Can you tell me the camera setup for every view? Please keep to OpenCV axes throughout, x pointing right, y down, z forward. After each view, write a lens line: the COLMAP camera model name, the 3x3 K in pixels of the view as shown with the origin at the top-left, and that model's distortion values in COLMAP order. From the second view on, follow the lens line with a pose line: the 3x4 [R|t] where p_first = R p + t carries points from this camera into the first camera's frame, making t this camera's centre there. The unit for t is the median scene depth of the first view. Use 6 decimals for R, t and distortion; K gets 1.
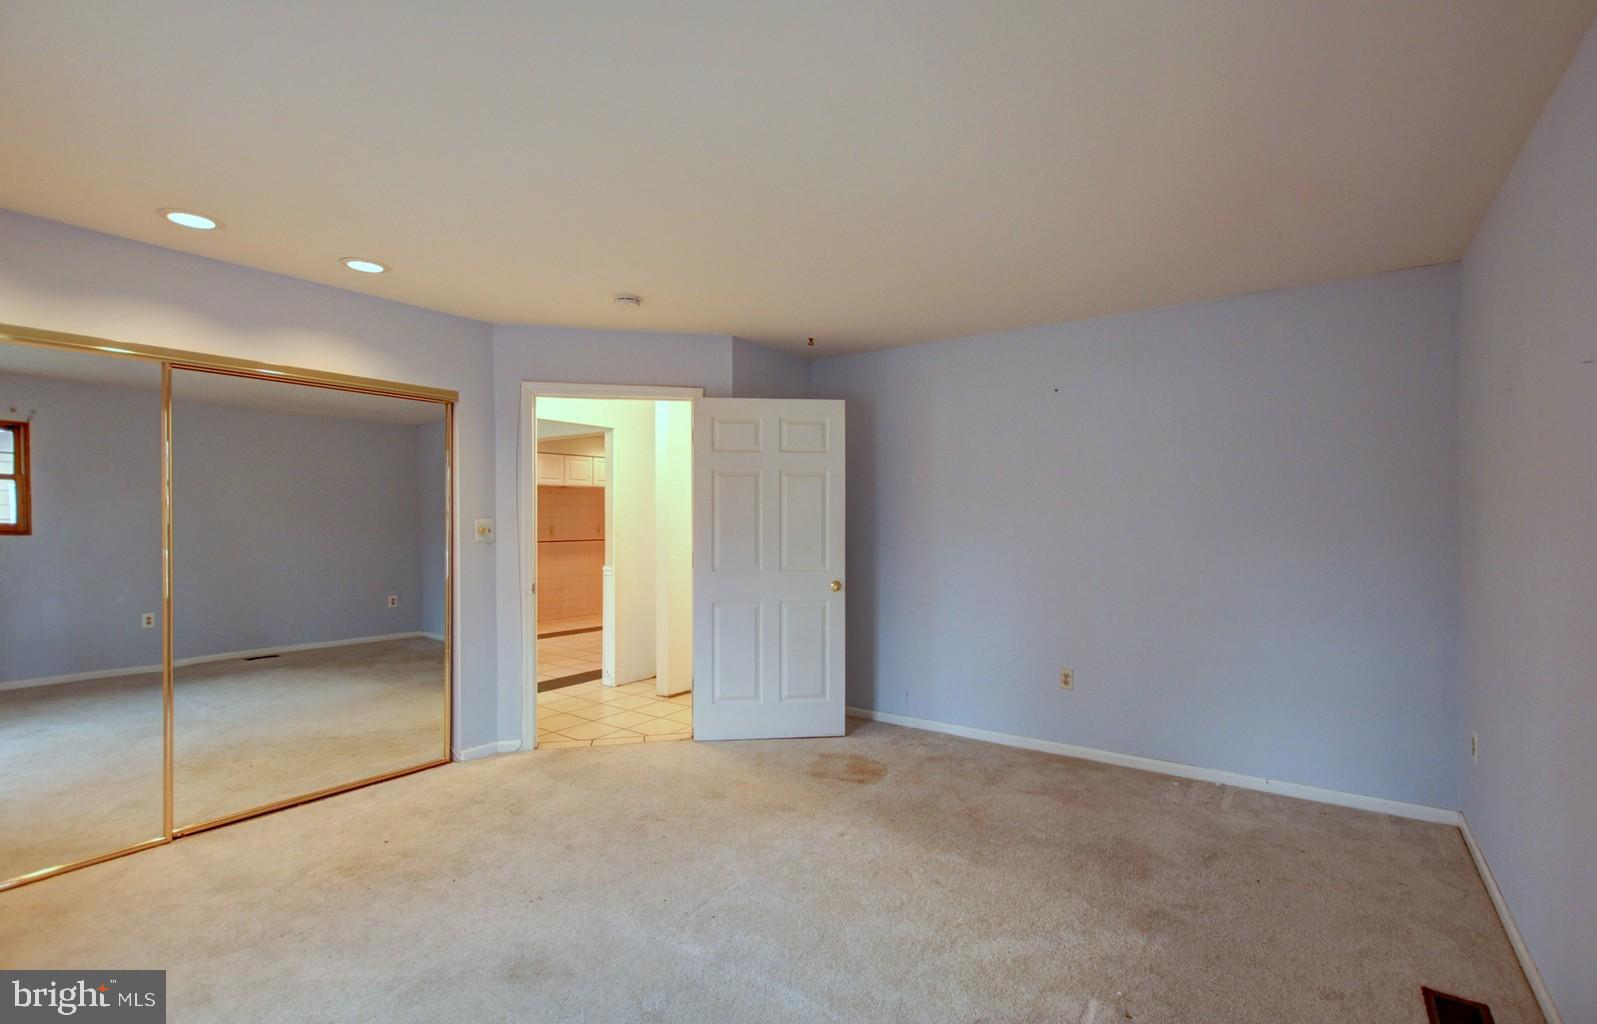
lens RADIAL K [[739.6, 0, 798.5], [0, 739.6, 512.0], [0, 0, 1]] dist [0.001382, 0.000058]
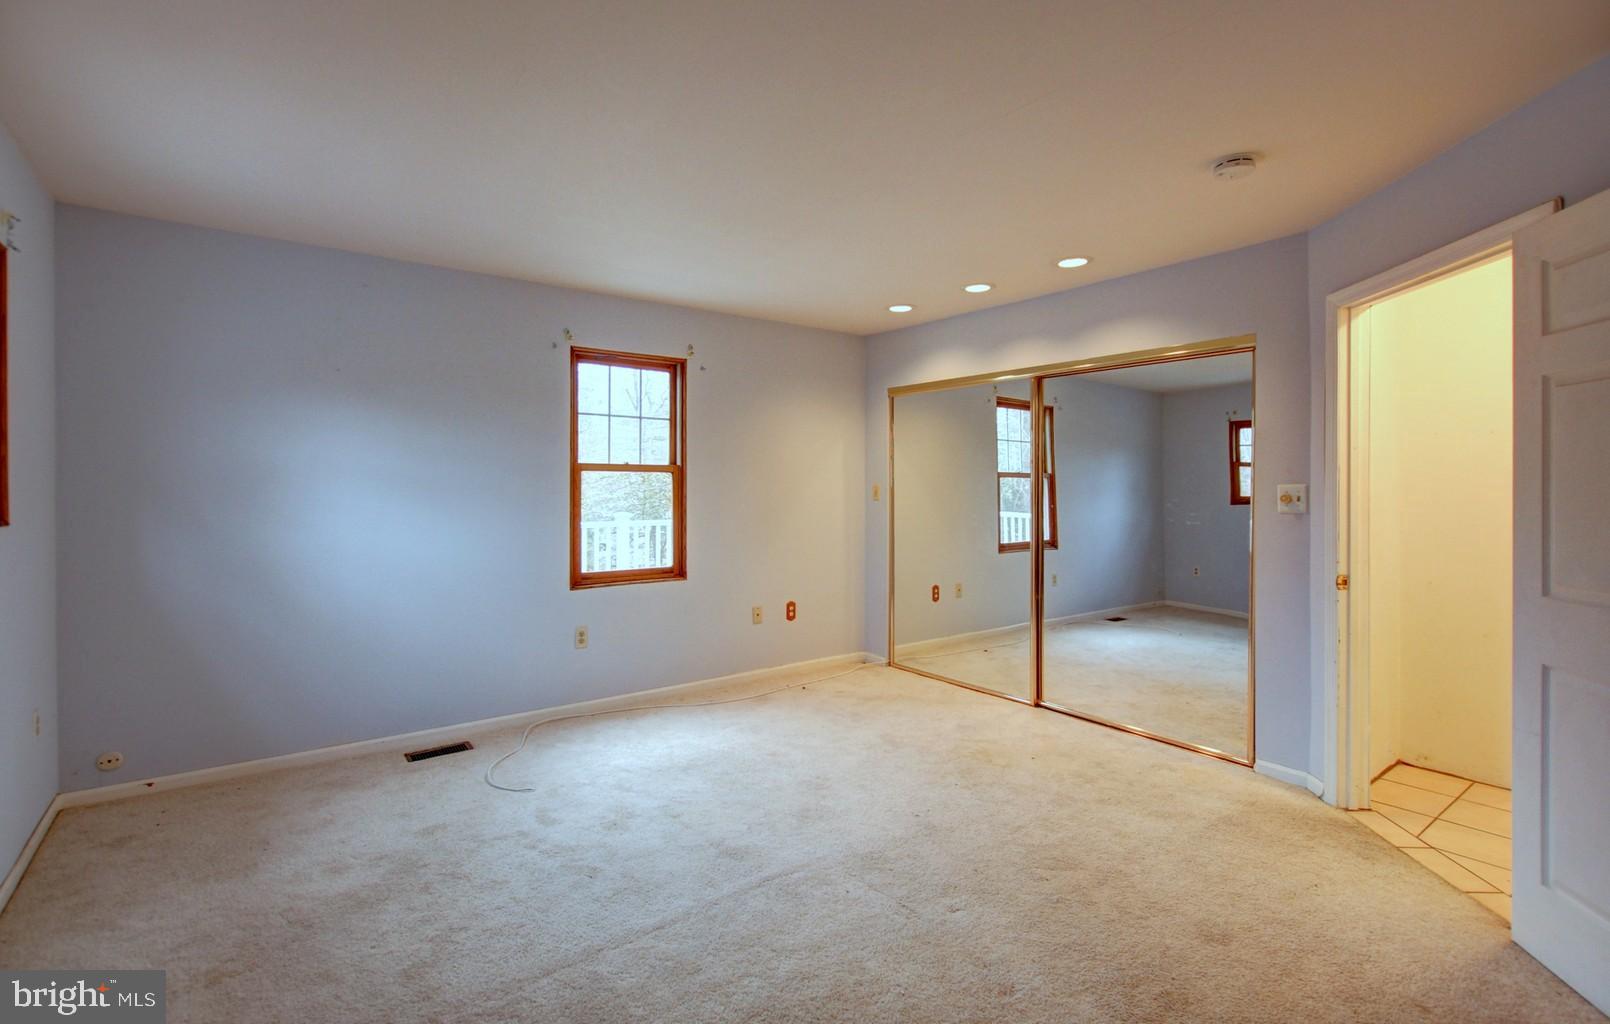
lens RADIAL K [[739.5, 0, 808.7], [0, 739.5, 478.1], [0, 0, 1]] dist [0.000075, 0.000349]
pose [[-0.305212, -0.014201, -0.952179, 0.552374], [0.001324, 0.999882, -0.015336, 0.016027], [0.952284, -0.005942, -0.305157, 0.838599]]
